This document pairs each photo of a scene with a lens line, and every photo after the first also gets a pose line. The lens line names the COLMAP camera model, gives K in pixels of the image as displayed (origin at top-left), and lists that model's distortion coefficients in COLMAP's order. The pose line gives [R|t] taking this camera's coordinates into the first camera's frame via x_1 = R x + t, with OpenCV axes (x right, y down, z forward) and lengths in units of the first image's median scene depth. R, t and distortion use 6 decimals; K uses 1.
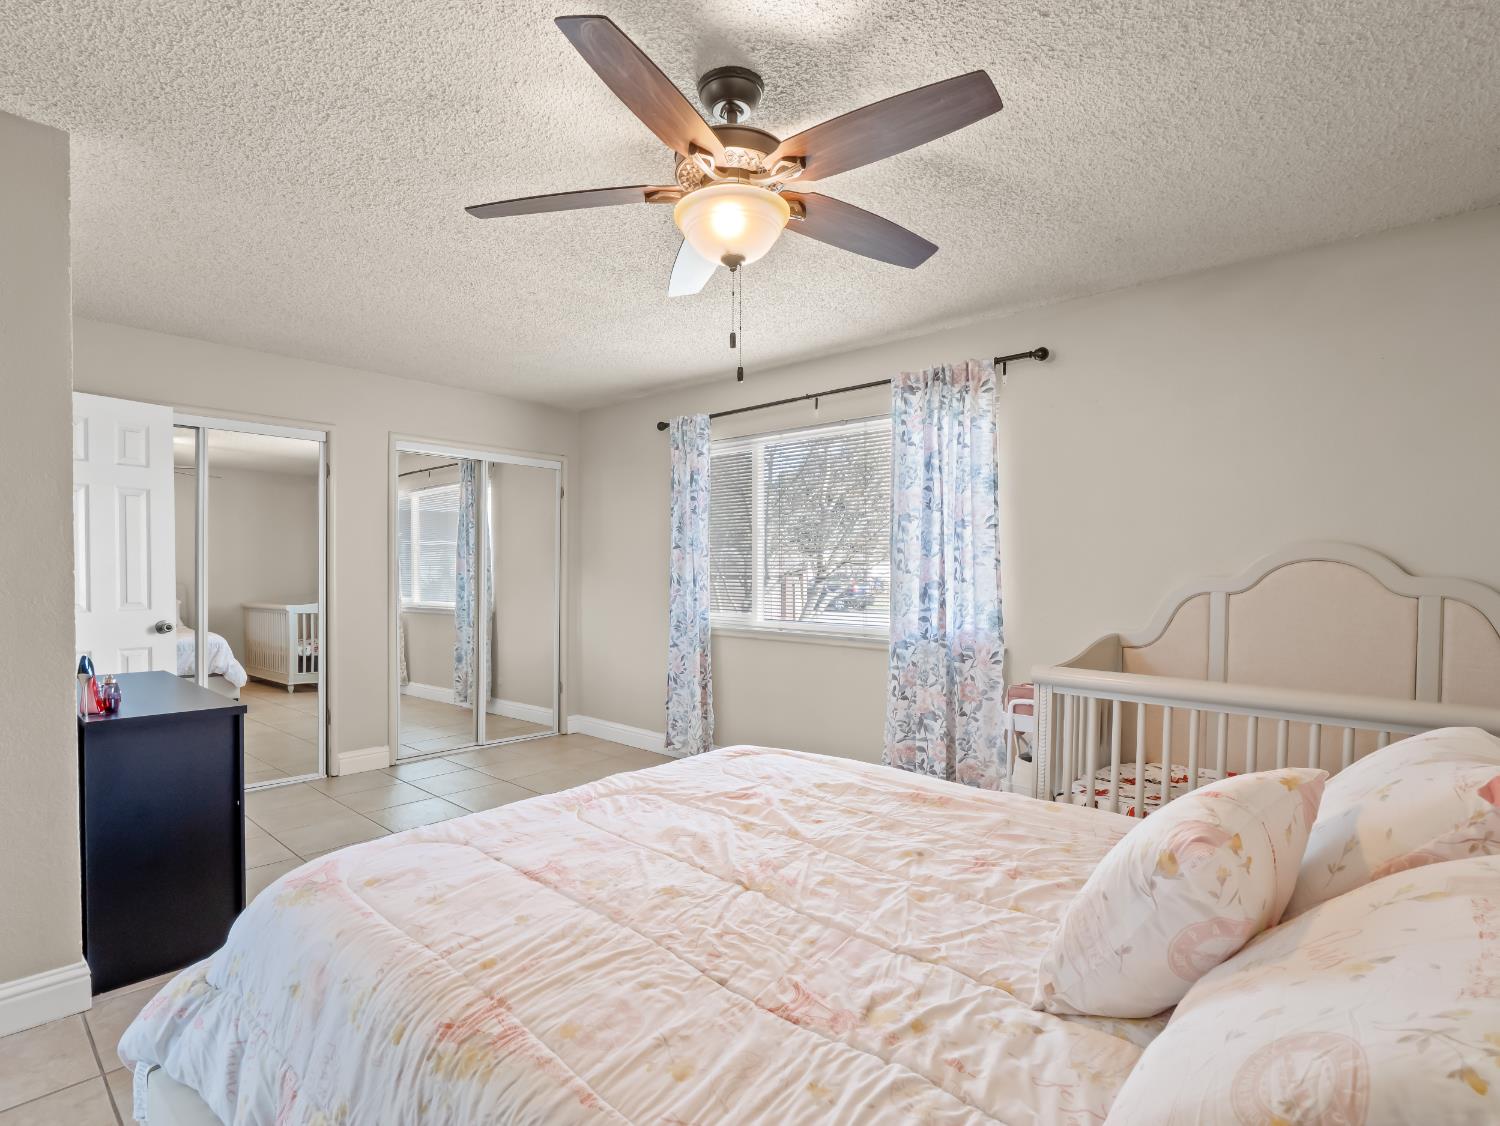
lens RADIAL K [[770.1, 0, 746.5], [0, 770.1, 579.3], [0, 0, 1]] dist [-0.006700, -0.000371]
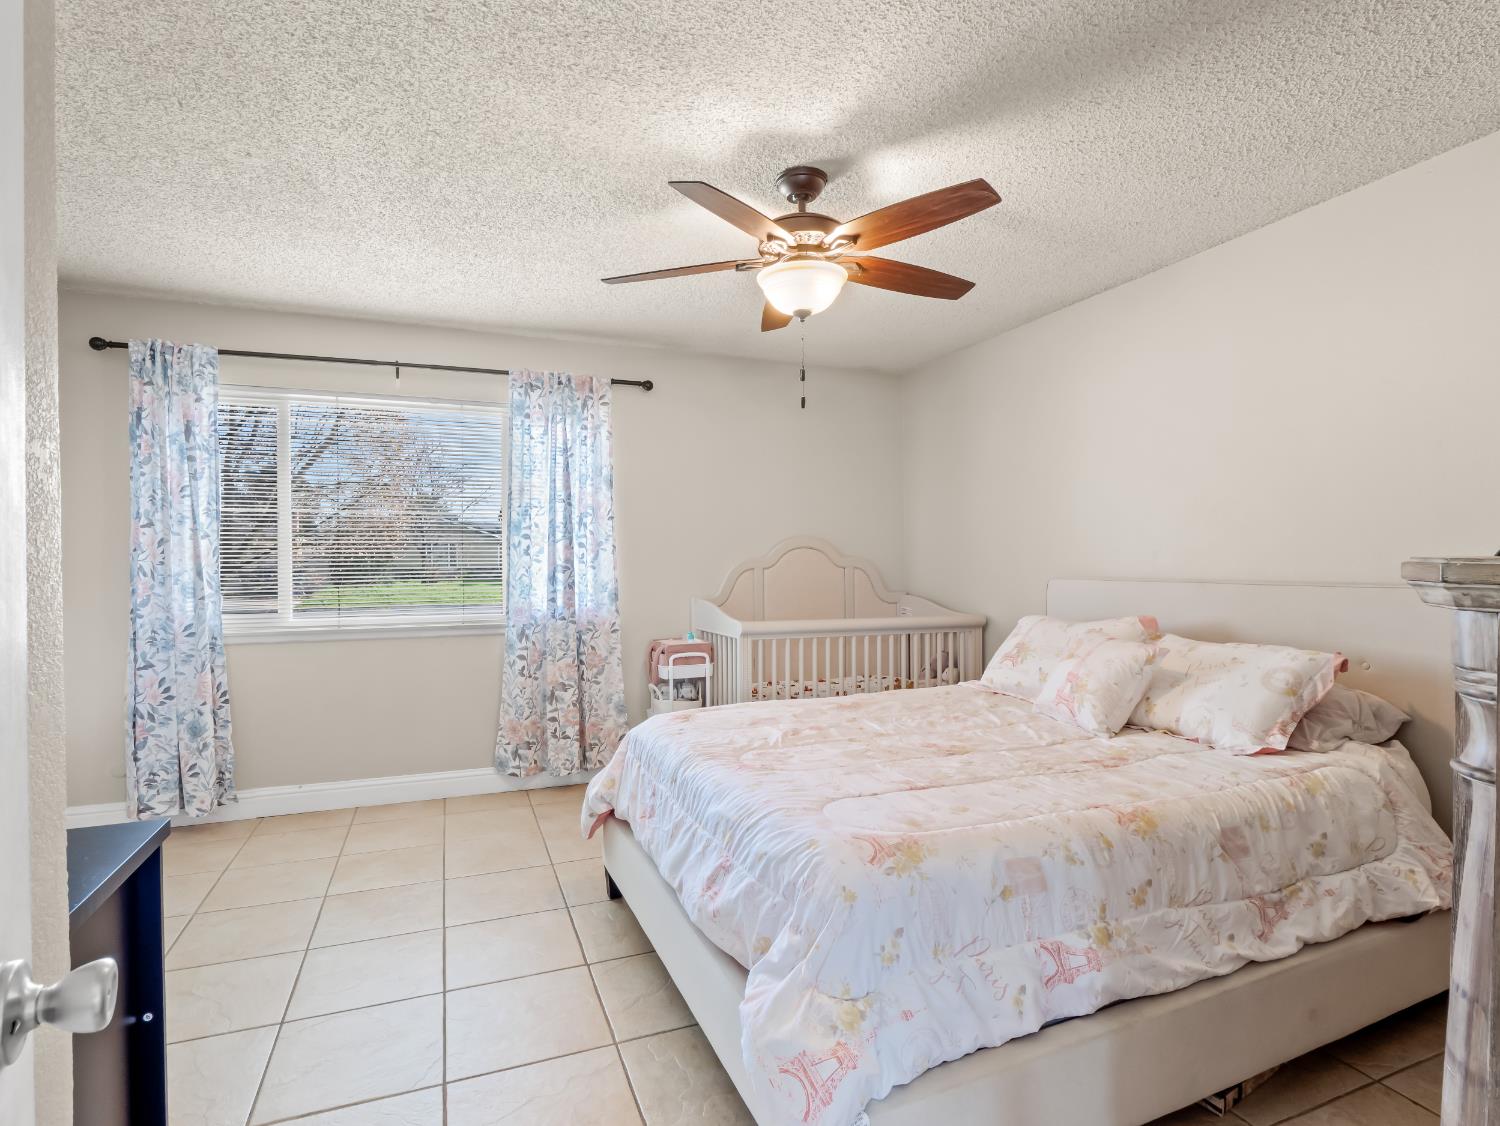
lens RADIAL K [[770.1, 0, 746.8], [0, 770.1, 555.6], [0, 0, 1]] dist [-0.006700, -0.000371]
pose [[0.425710, -0.006452, 0.904837, -0.643571], [0.016765, 0.999859, -0.000758, -0.005975], [-0.904704, 0.015493, 0.425758, 0.285057]]
